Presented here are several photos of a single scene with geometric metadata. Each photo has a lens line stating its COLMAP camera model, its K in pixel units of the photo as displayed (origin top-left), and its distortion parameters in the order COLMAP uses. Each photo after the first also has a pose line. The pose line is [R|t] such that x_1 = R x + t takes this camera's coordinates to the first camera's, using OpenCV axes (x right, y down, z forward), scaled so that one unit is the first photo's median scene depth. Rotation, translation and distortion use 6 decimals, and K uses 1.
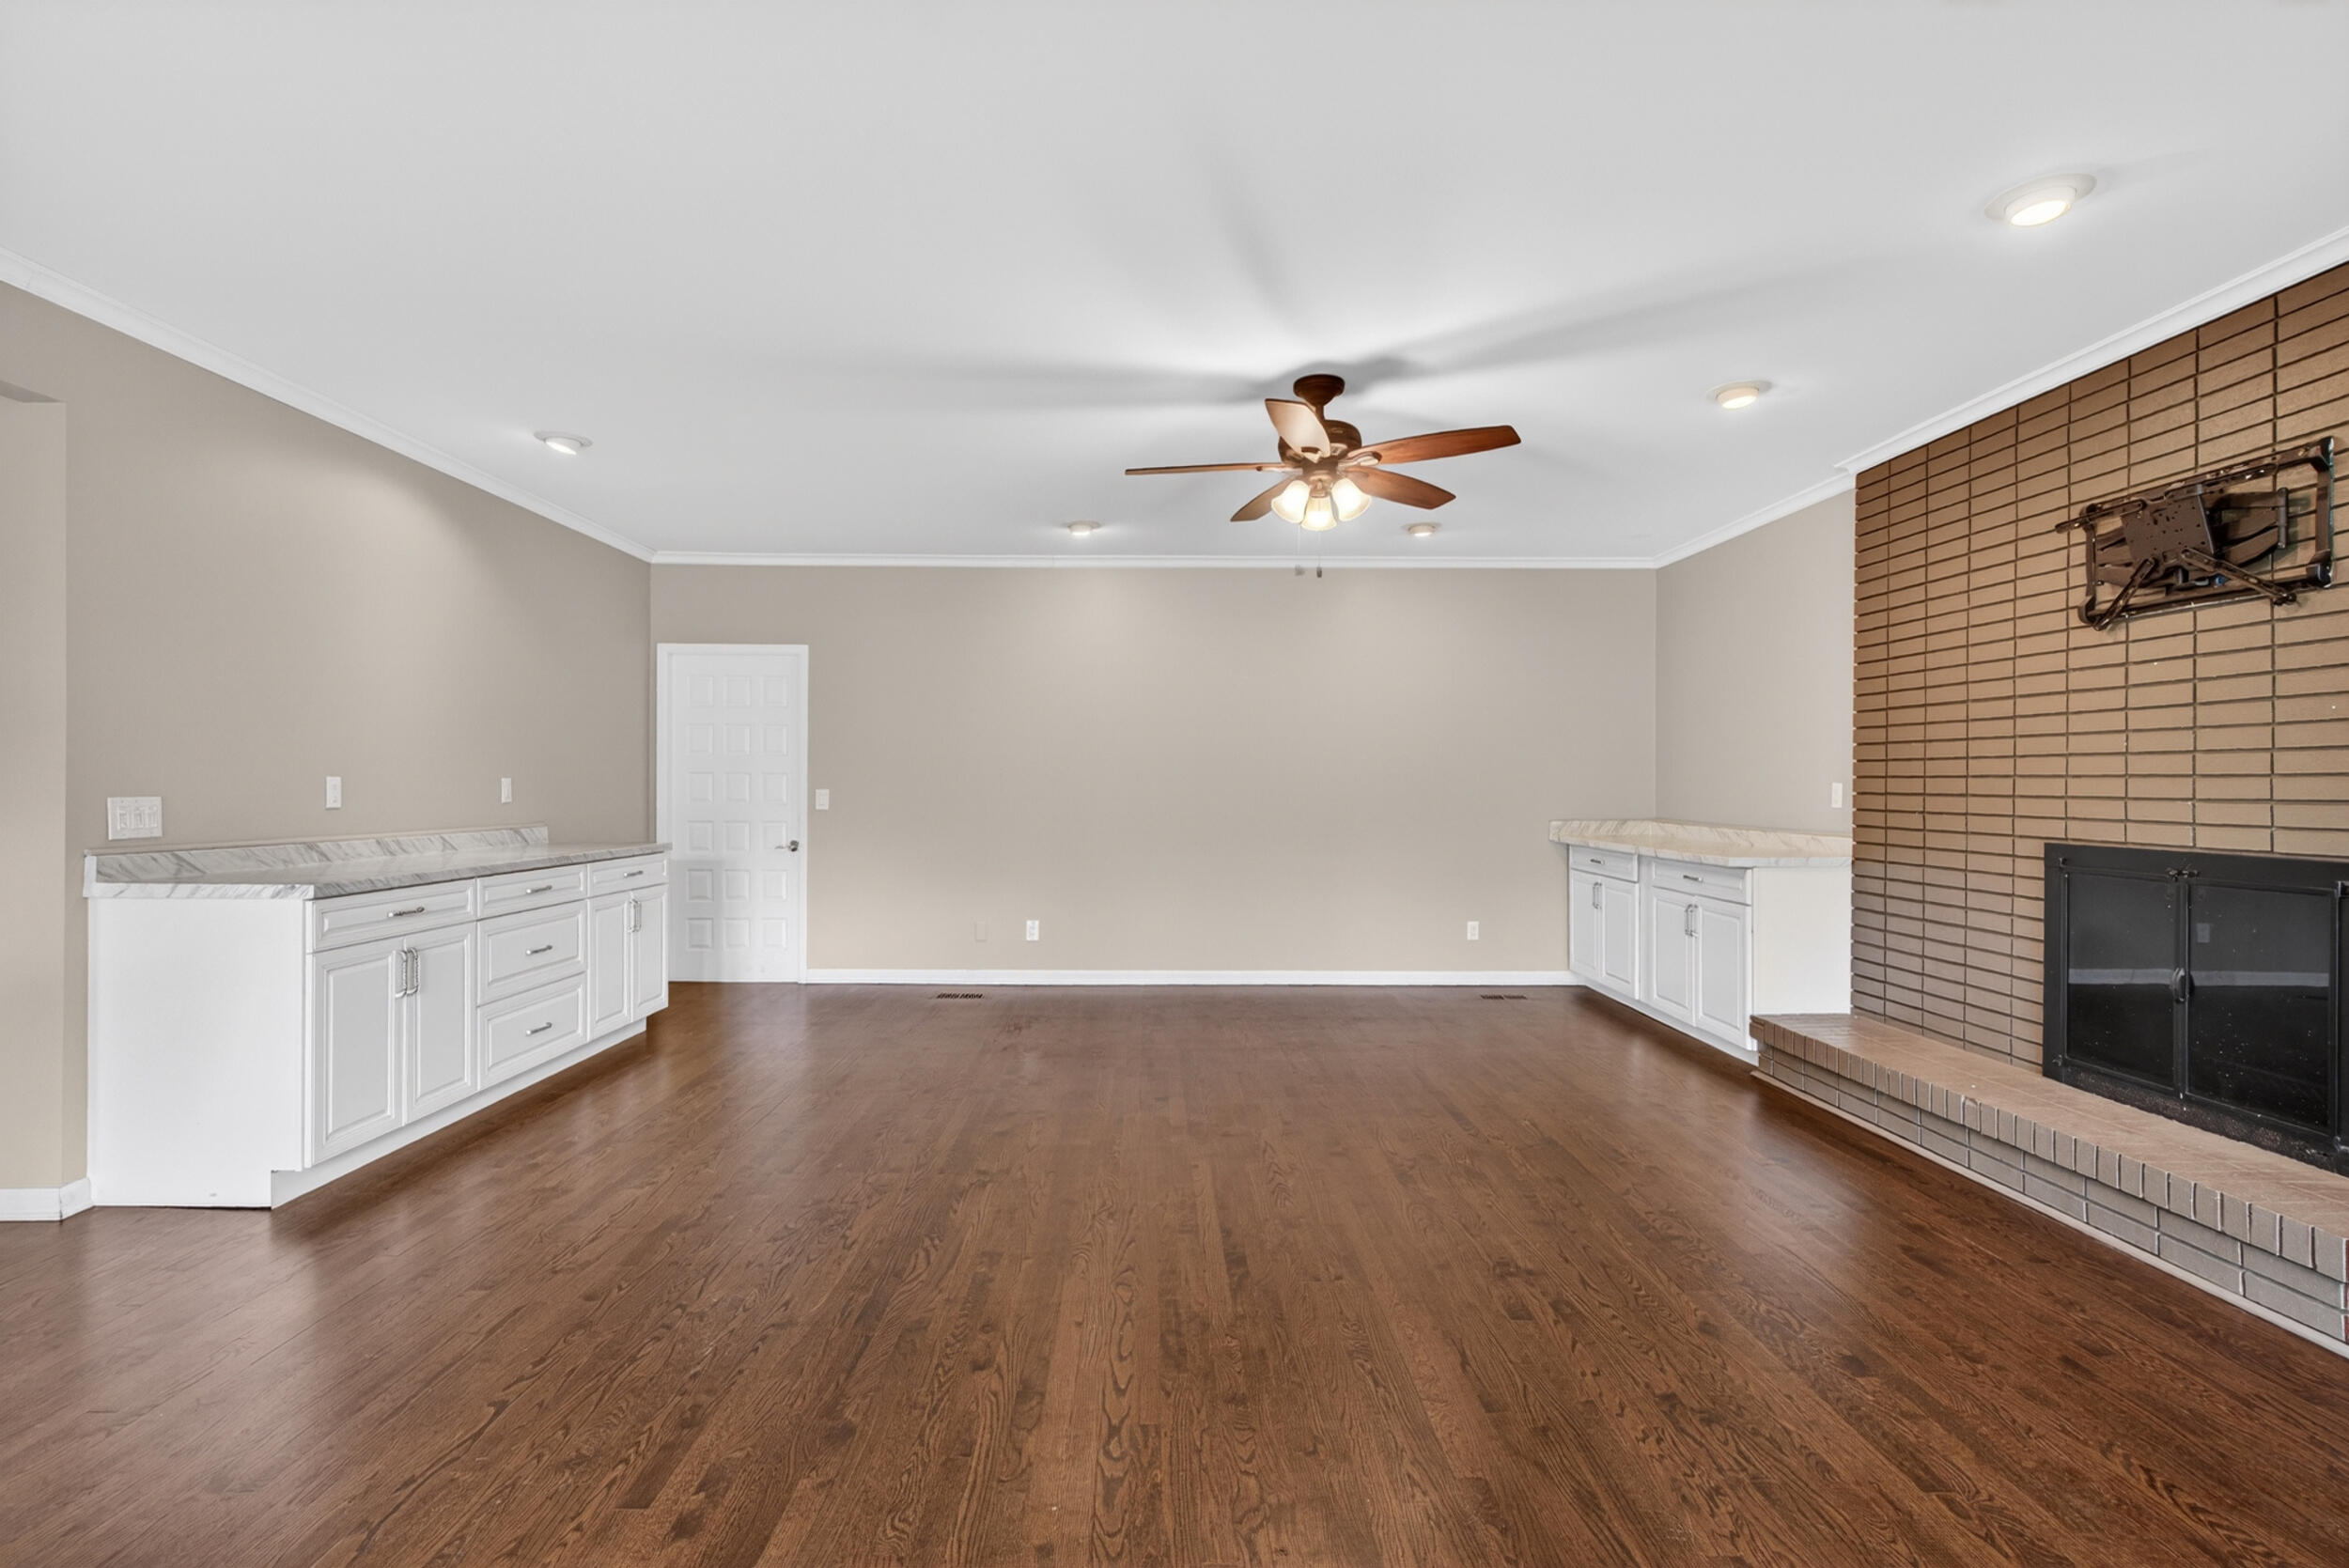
lens RADIAL K [[1105.4, 0, 1147.3], [0, 1105.4, 775.9], [0, 0, 1]] dist [0.001131, -0.000430]
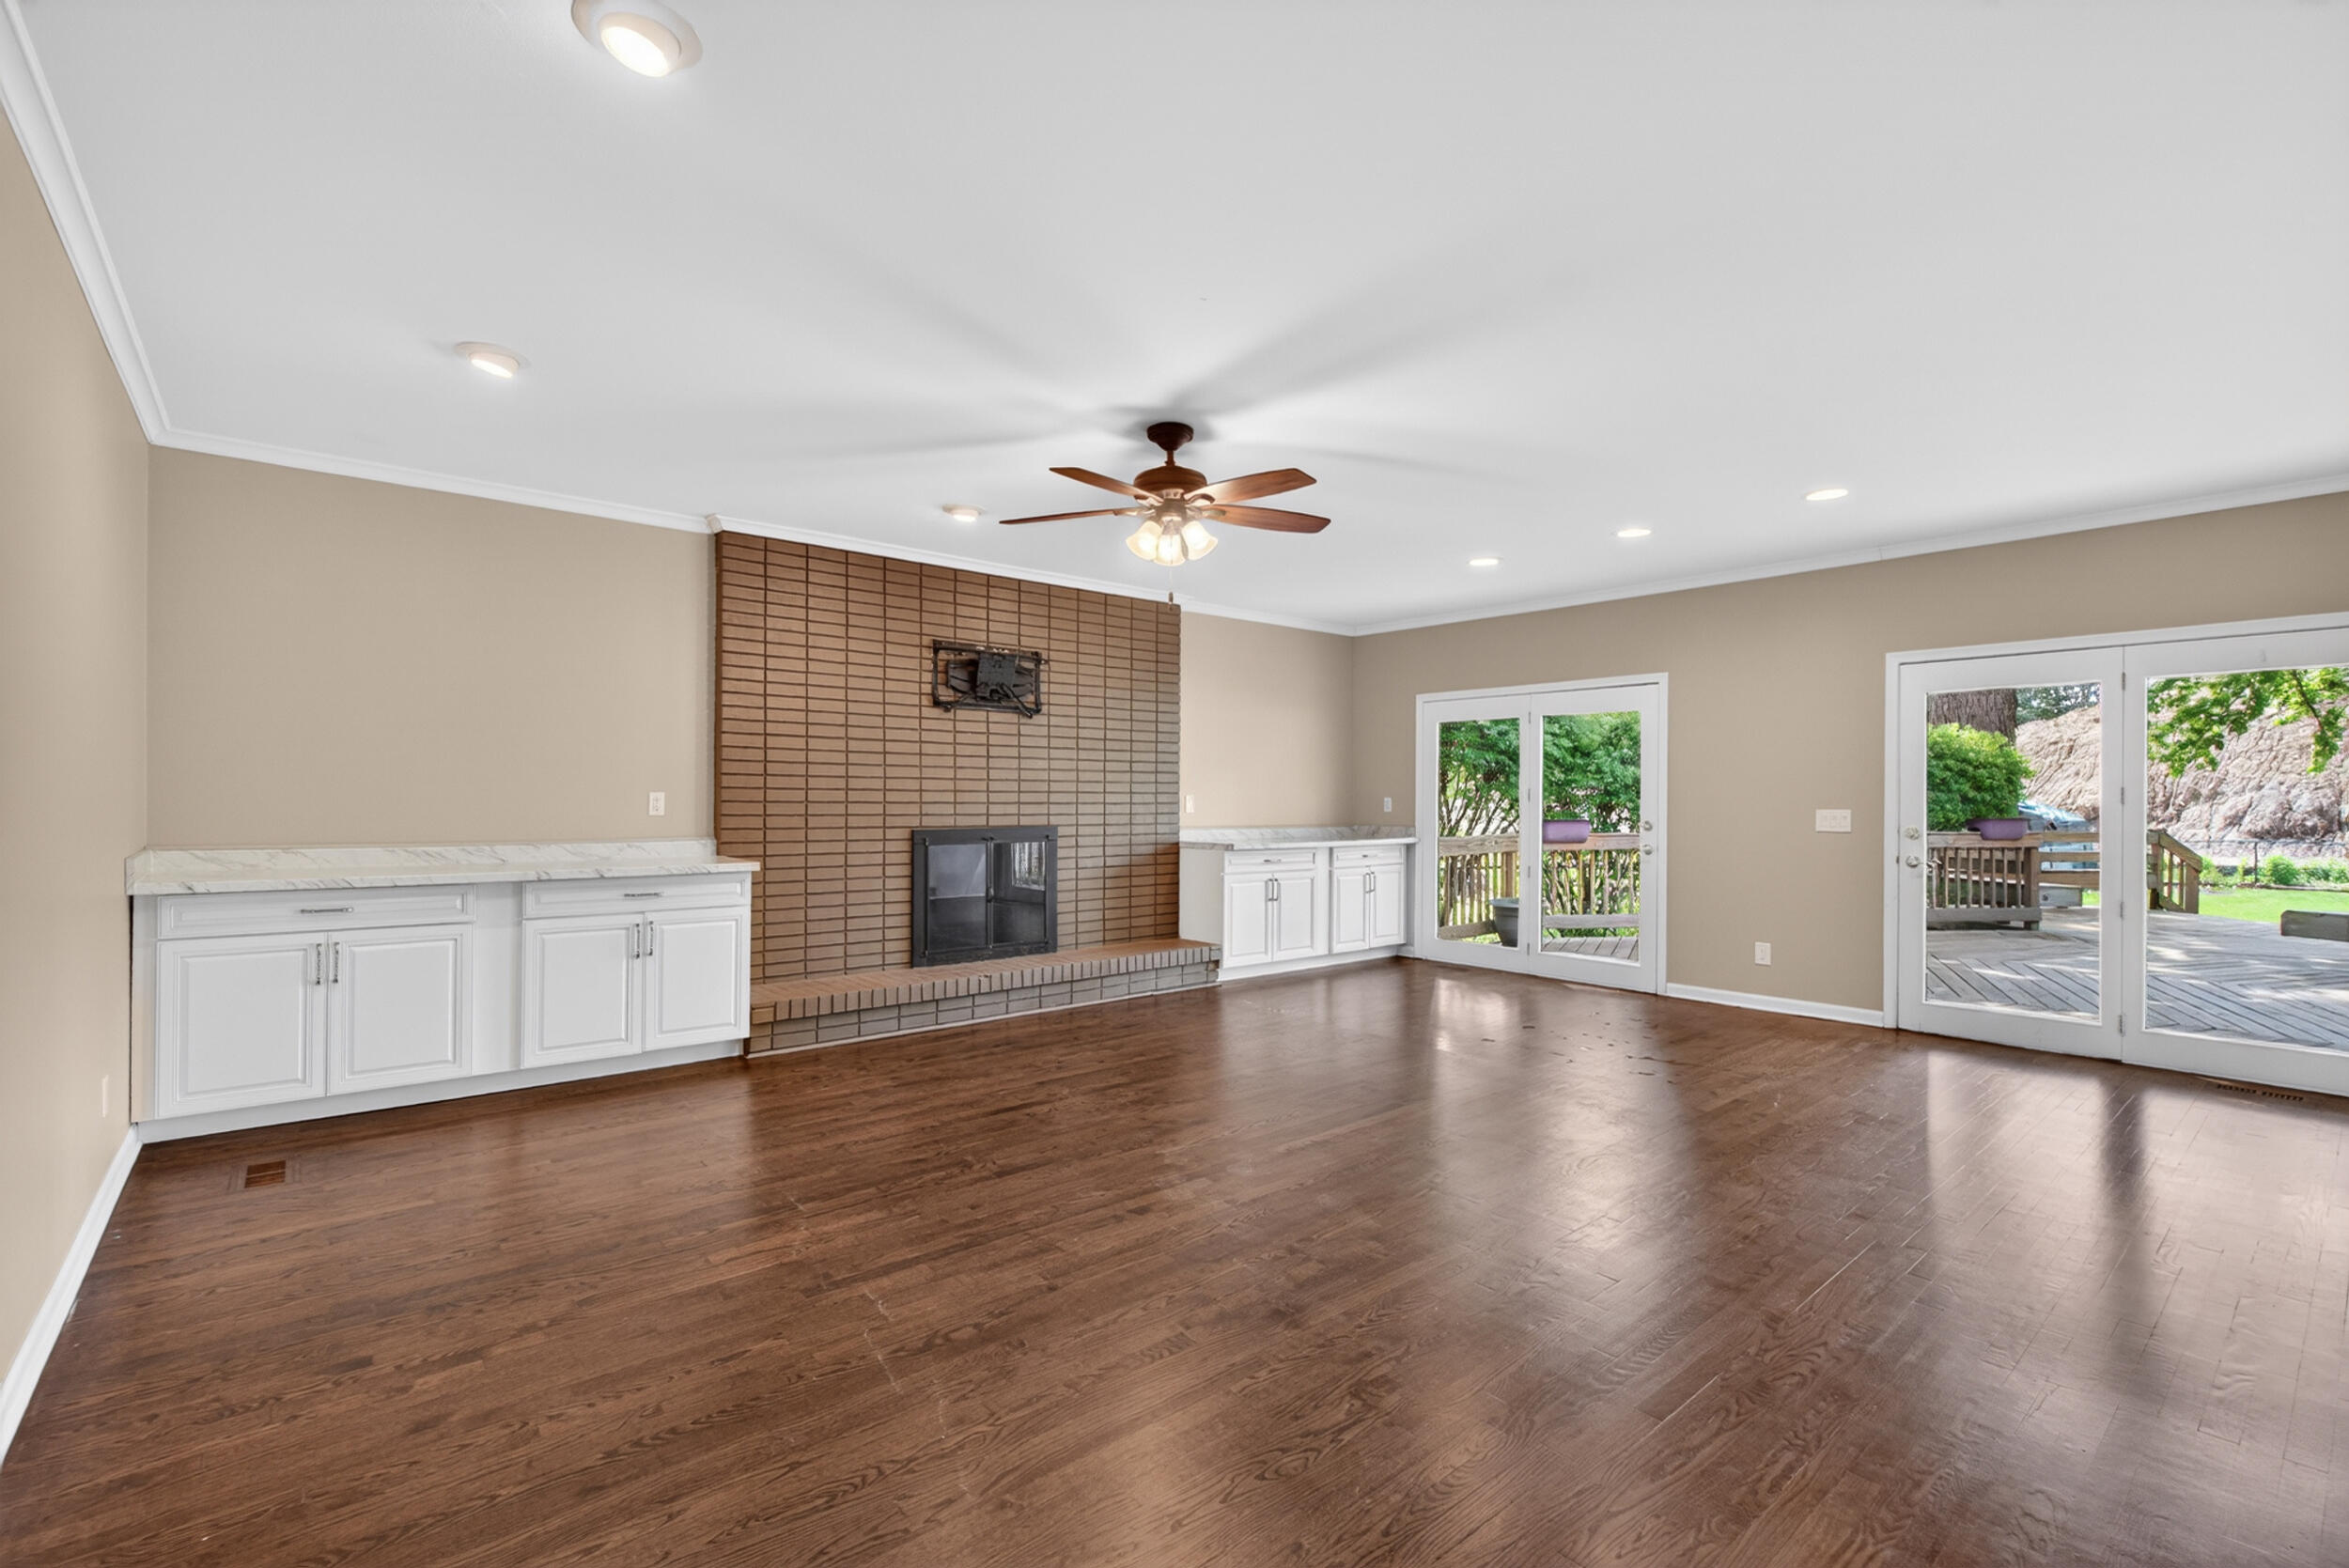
lens RADIAL K [[1014.2, 0, 1180.7], [0, 1014.2, 794.6], [0, 0, 1]] dist [0.001045, -0.001174]
pose [[-0.646594, -0.006219, 0.762809, -0.646284], [-0.013353, 0.999906, -0.003166, 0.006330], [-0.762717, -0.012233, -0.646616, 1.720242]]
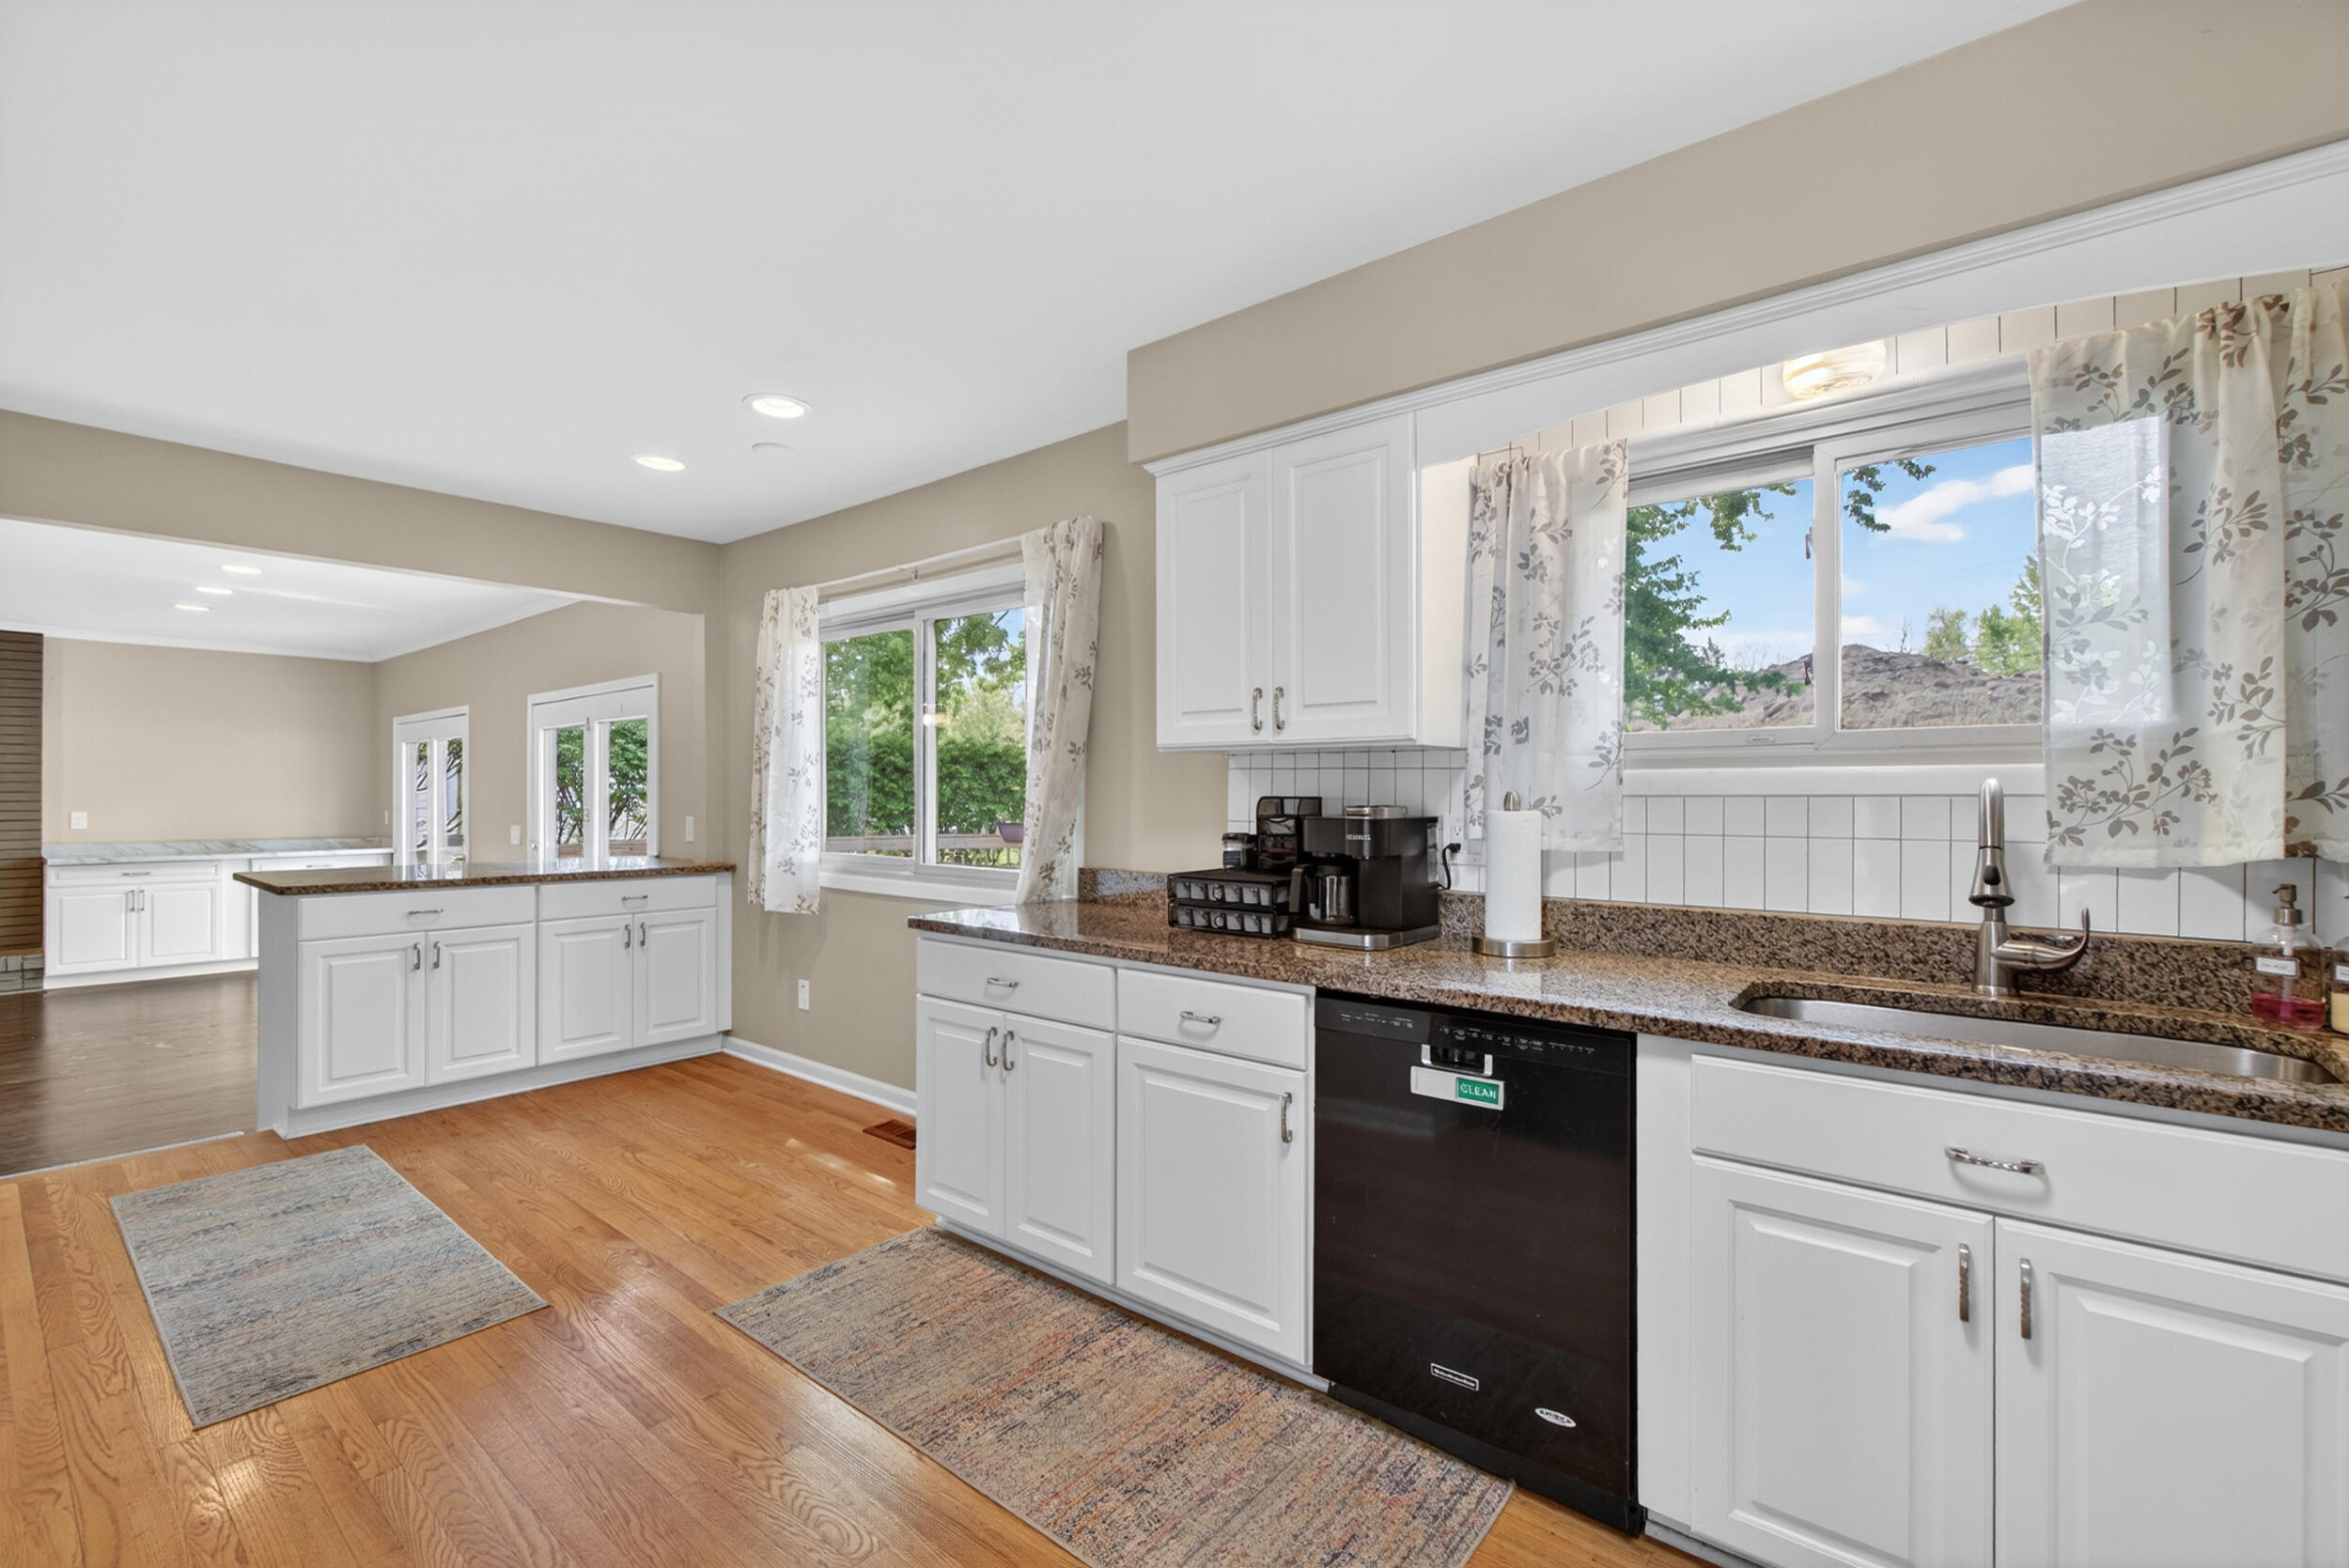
lens RADIAL K [[1014.2, 0, 1198.1], [0, 1014.2, 787.9], [0, 0, 1]] dist [0.001045, -0.001174]
pose [[-0.795982, -0.005958, 0.605291, -2.280503], [-0.012410, 0.999902, -0.006478, -0.066151], [-0.605193, -0.012668, -0.795978, 0.673568]]
